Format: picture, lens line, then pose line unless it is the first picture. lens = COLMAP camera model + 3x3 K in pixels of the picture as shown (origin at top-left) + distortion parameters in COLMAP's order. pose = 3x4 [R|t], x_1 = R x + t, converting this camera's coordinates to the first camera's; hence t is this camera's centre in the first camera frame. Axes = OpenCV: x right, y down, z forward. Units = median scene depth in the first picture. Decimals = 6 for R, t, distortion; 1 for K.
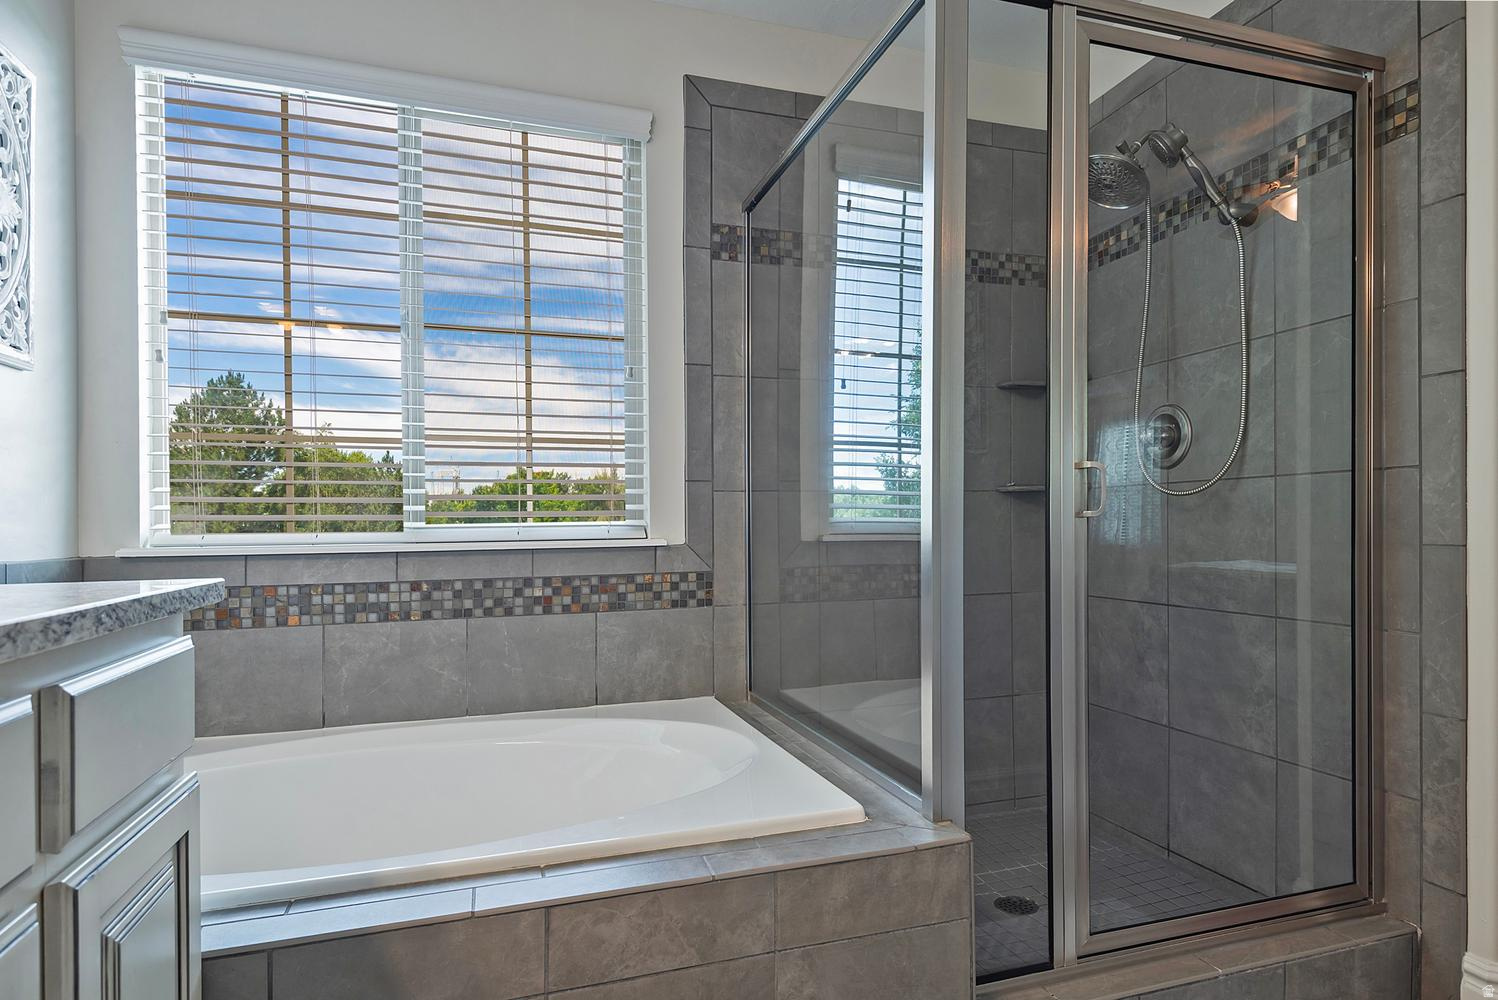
lens RADIAL K [[847.3, 0, 759.5], [0, 847.3, 544.8], [0, 0, 1]] dist [0.003512, 0.000628]
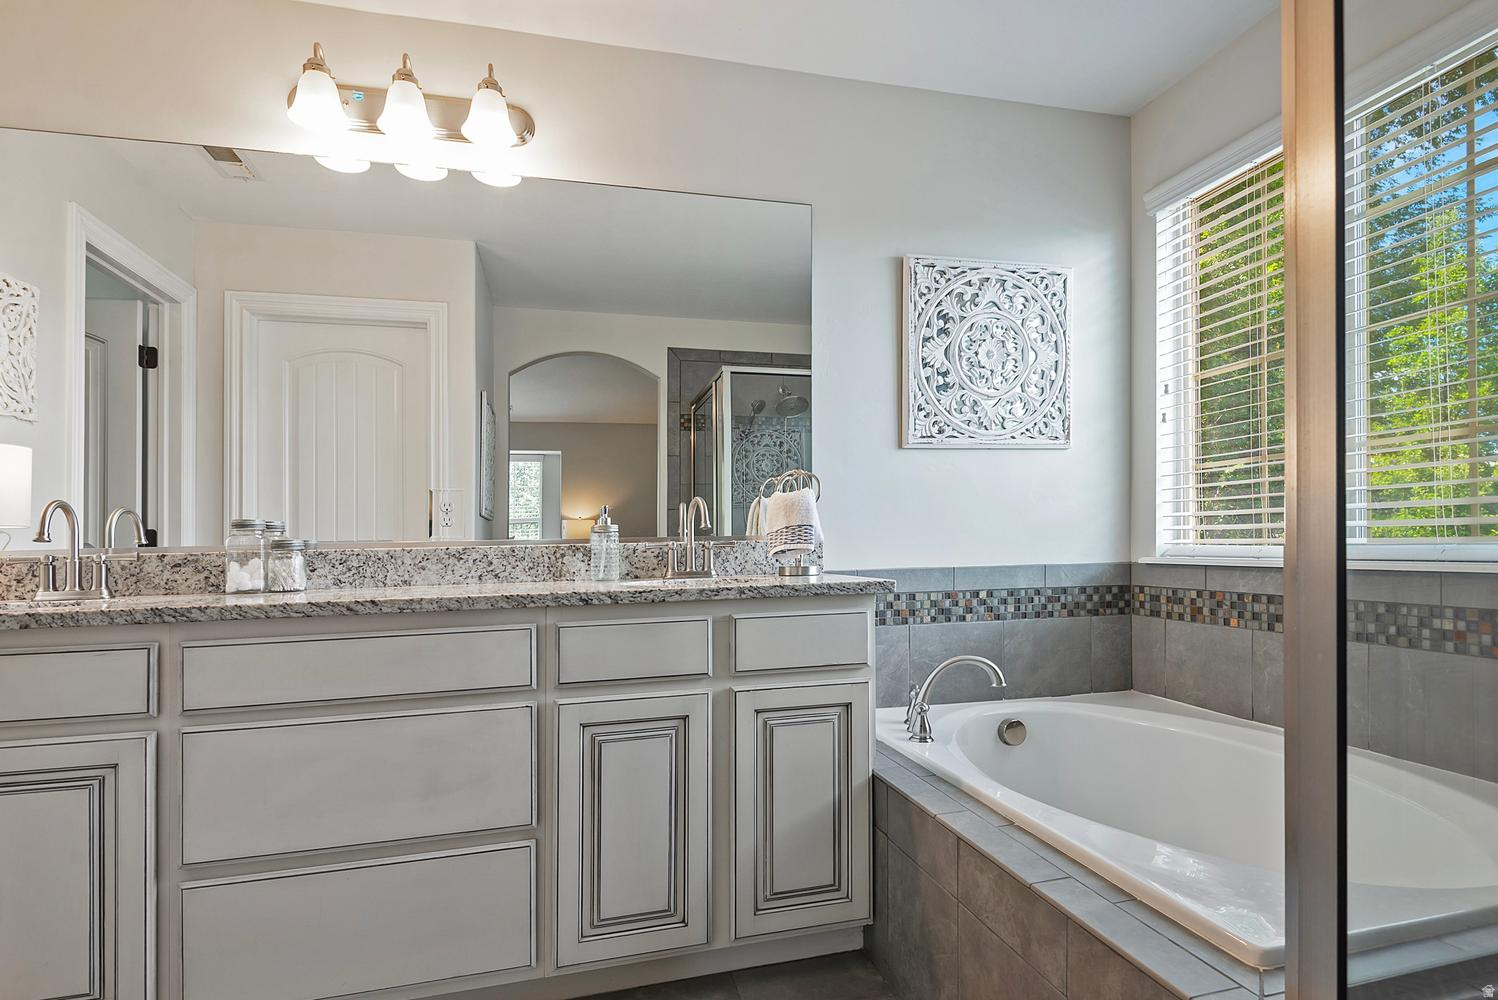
lens RADIAL K [[740.0, 0, 745.2], [0, 740.0, 531.3], [0, 0, 1]] dist [-0.000381, -0.000226]
pose [[-0.055522, -0.003428, -0.998452, 0.489988], [-0.000205, 0.999994, -0.003422, -0.031809], [0.998457, 0.000015, -0.055522, 0.367462]]
